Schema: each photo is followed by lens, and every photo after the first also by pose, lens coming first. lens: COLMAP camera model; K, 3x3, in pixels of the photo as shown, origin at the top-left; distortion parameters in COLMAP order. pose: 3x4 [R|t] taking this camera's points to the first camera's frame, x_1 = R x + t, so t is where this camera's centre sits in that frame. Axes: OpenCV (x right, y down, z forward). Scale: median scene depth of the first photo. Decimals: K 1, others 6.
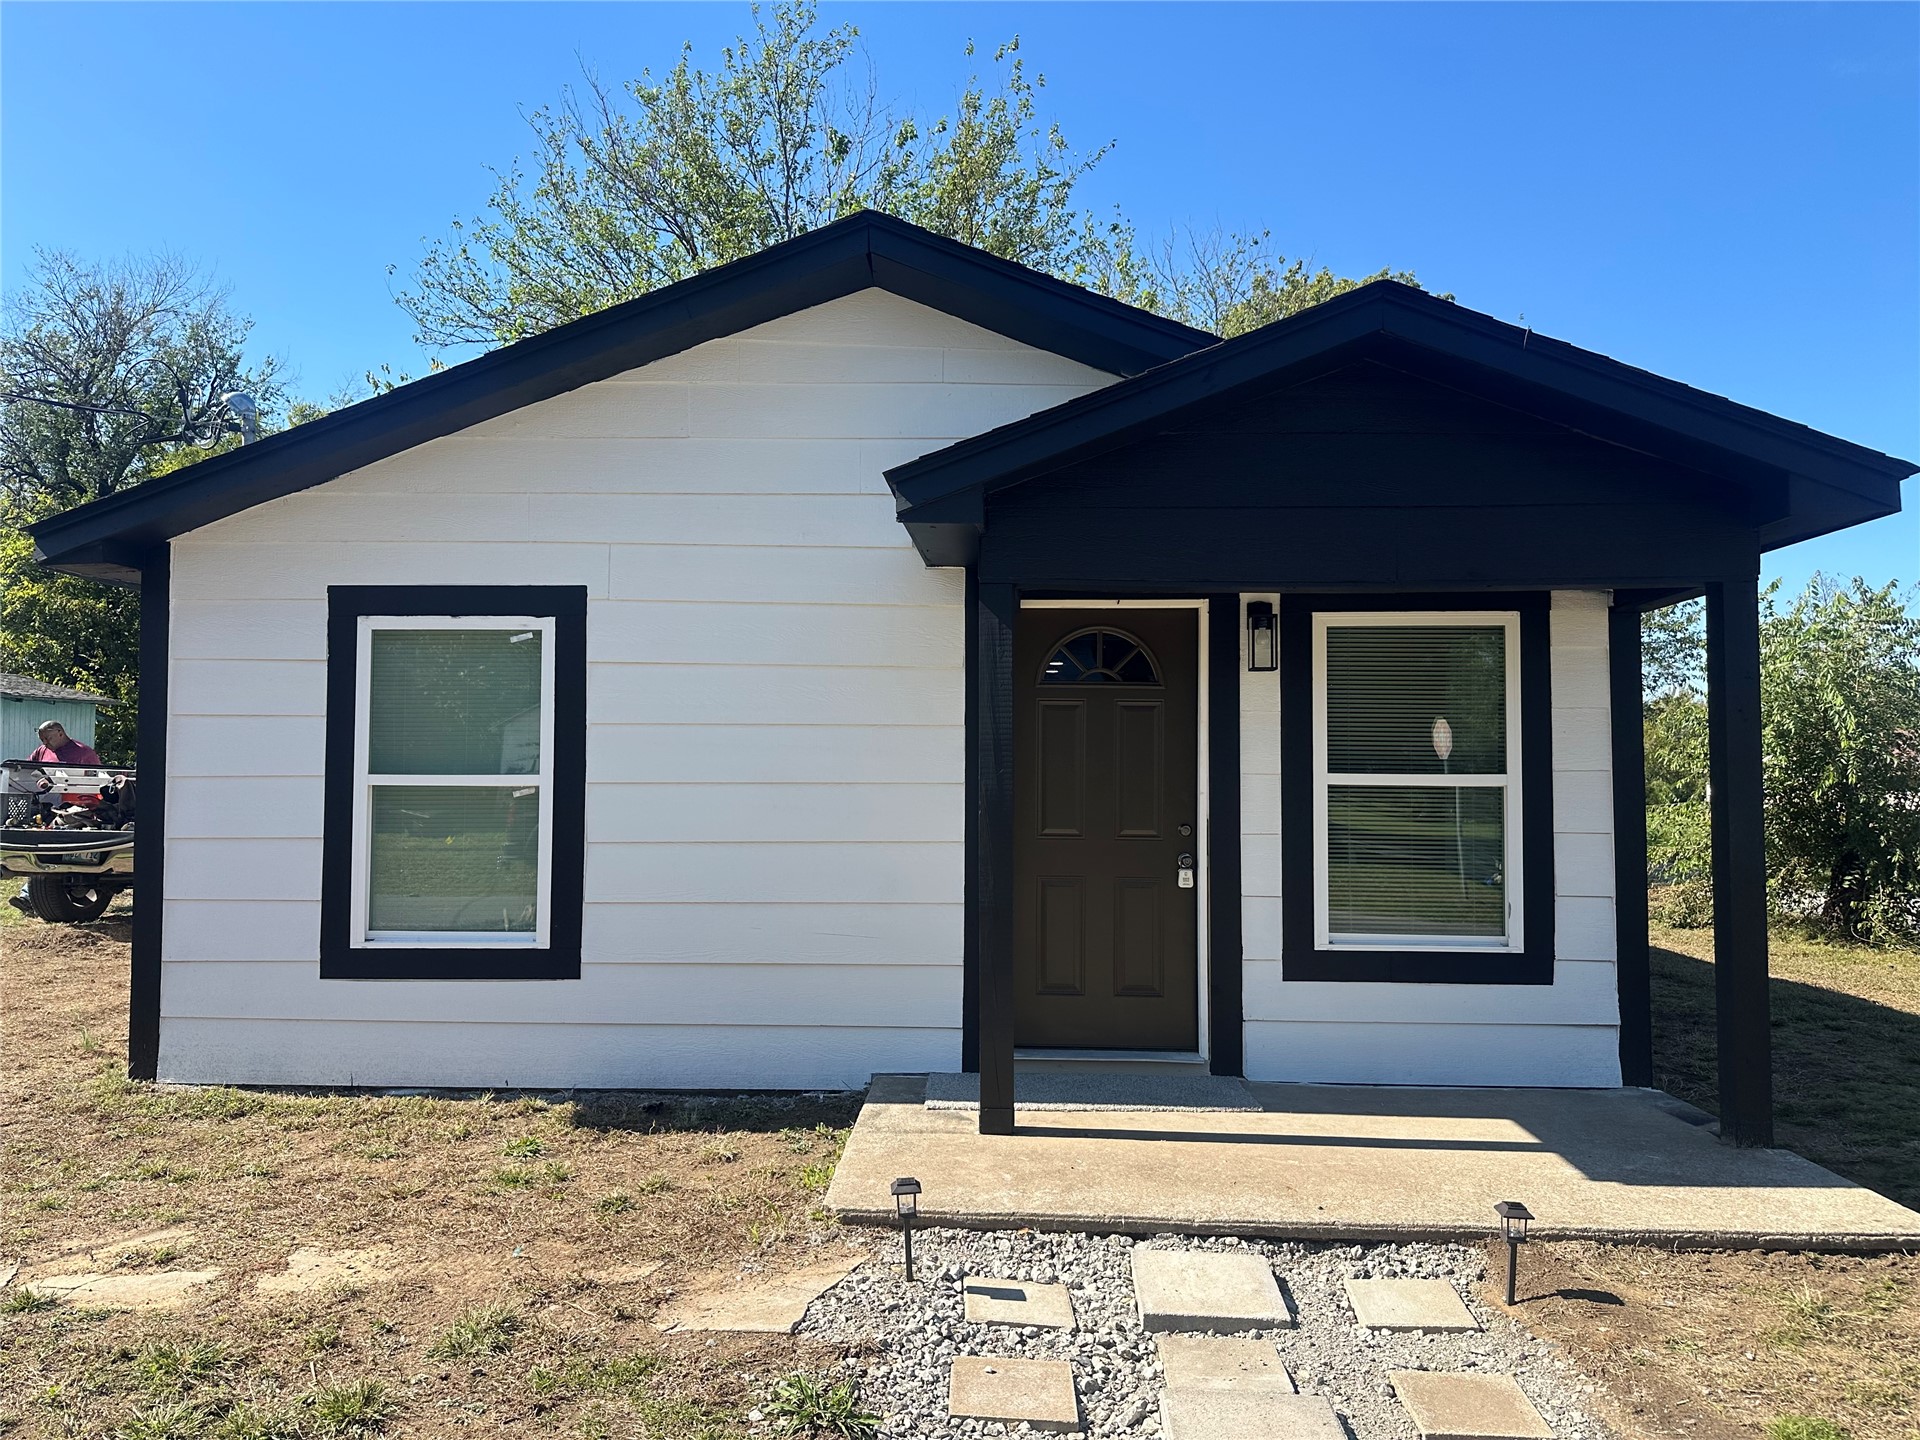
lens RADIAL K [[1336.7, 0, 965.3], [0, 1336.7, 721.3], [0, 0, 1]] dist [-0.002274, -0.007655]
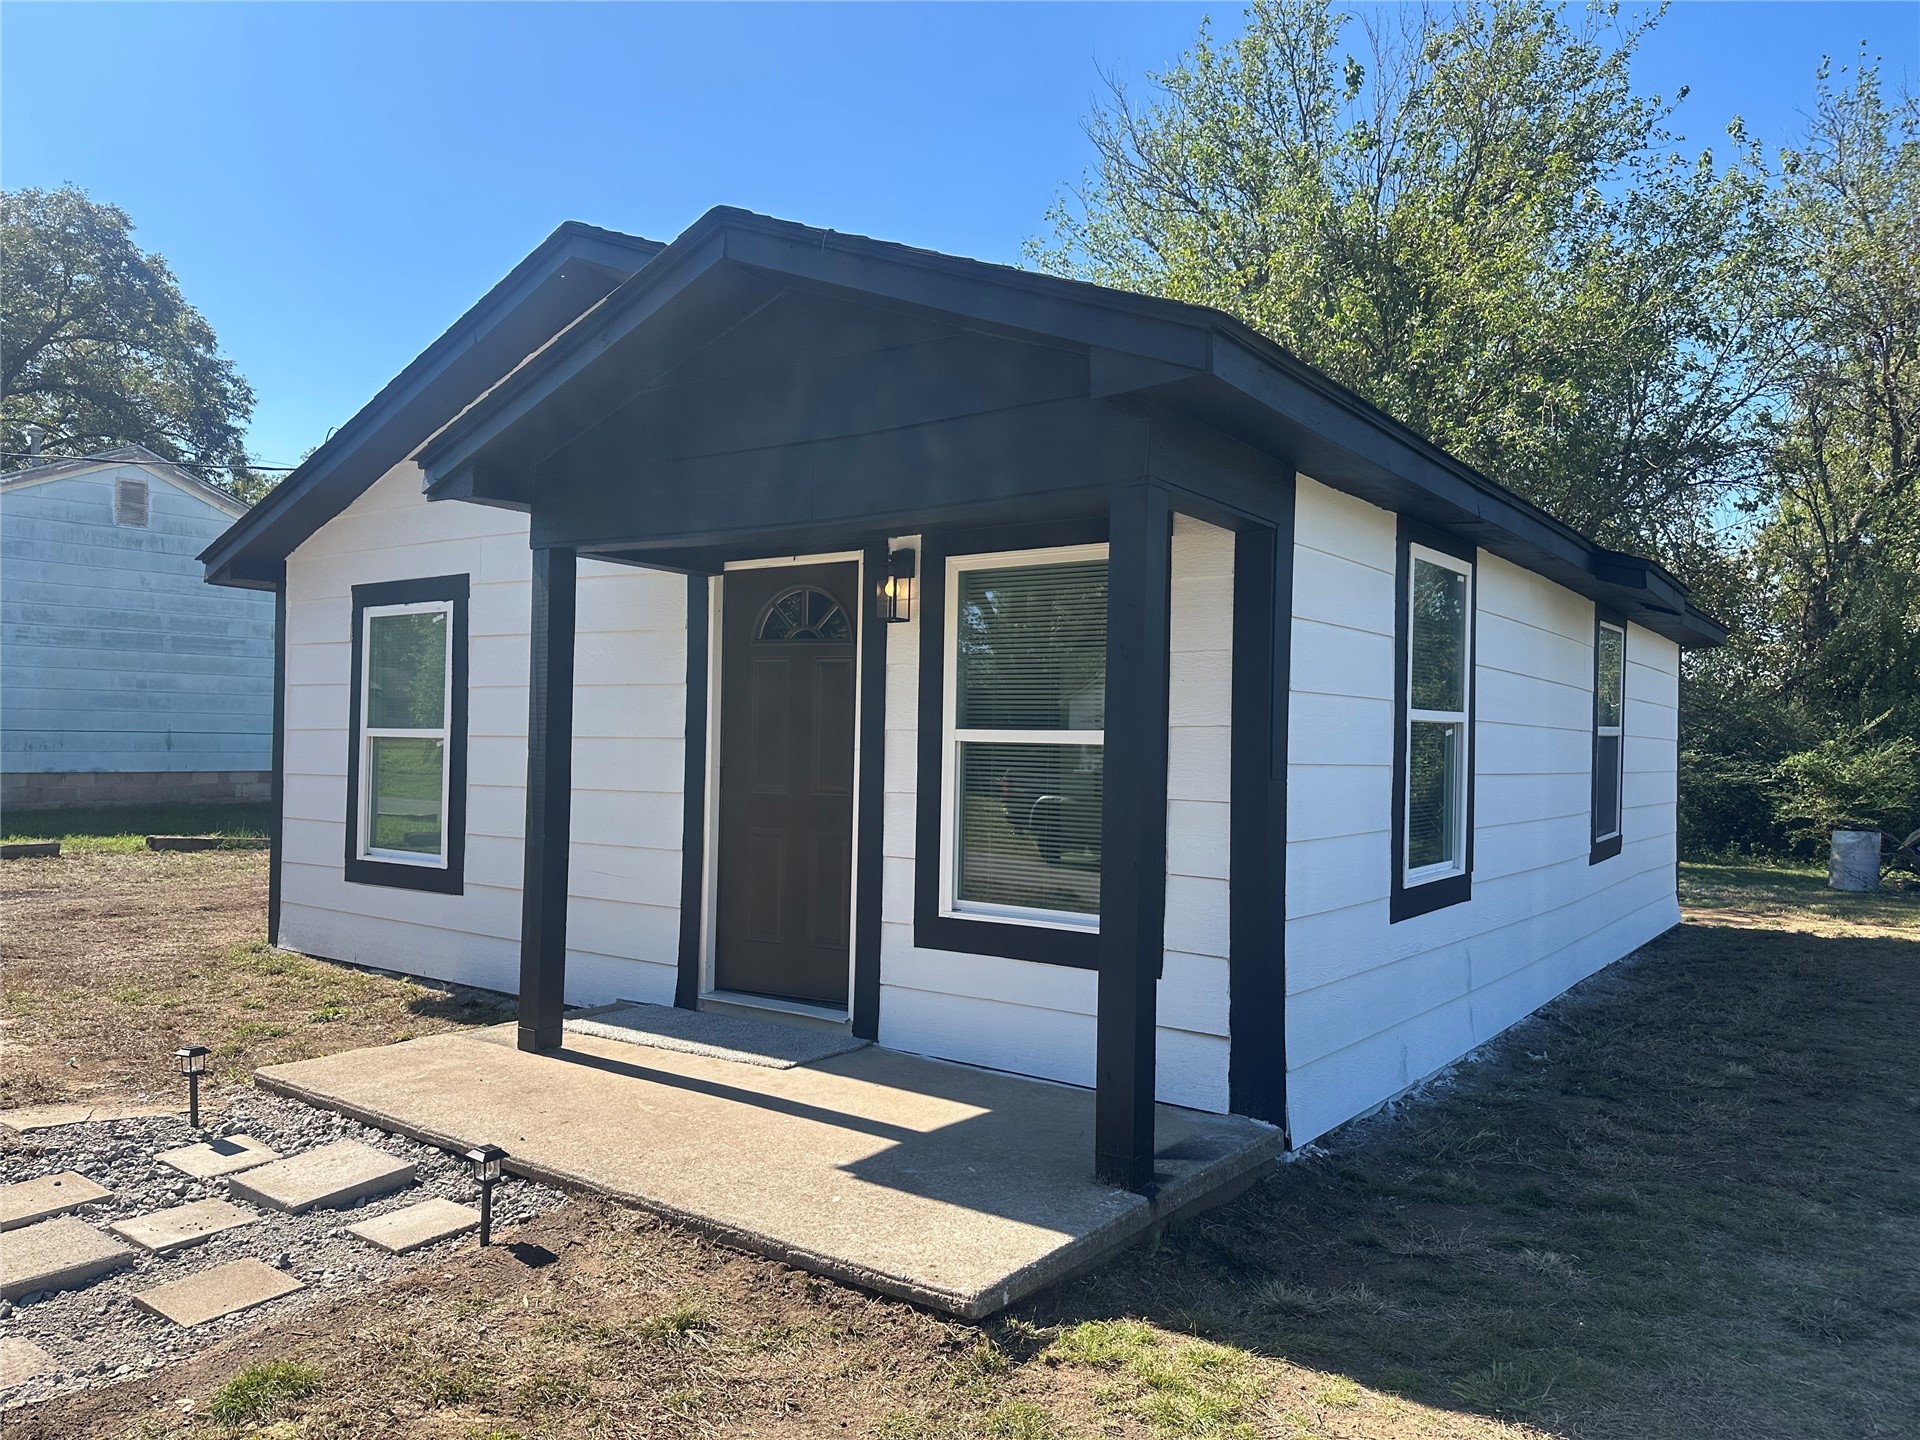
lens RADIAL K [[1336.7, 0, 969.4], [0, 1336.7, 718.7], [0, 0, 1]] dist [-0.002274, -0.007655]
pose [[0.844190, -0.000809, -0.536044, 0.772637], [0.009285, 0.999871, 0.013115, 0.019516], [0.535964, -0.016049, 0.844088, 0.219550]]
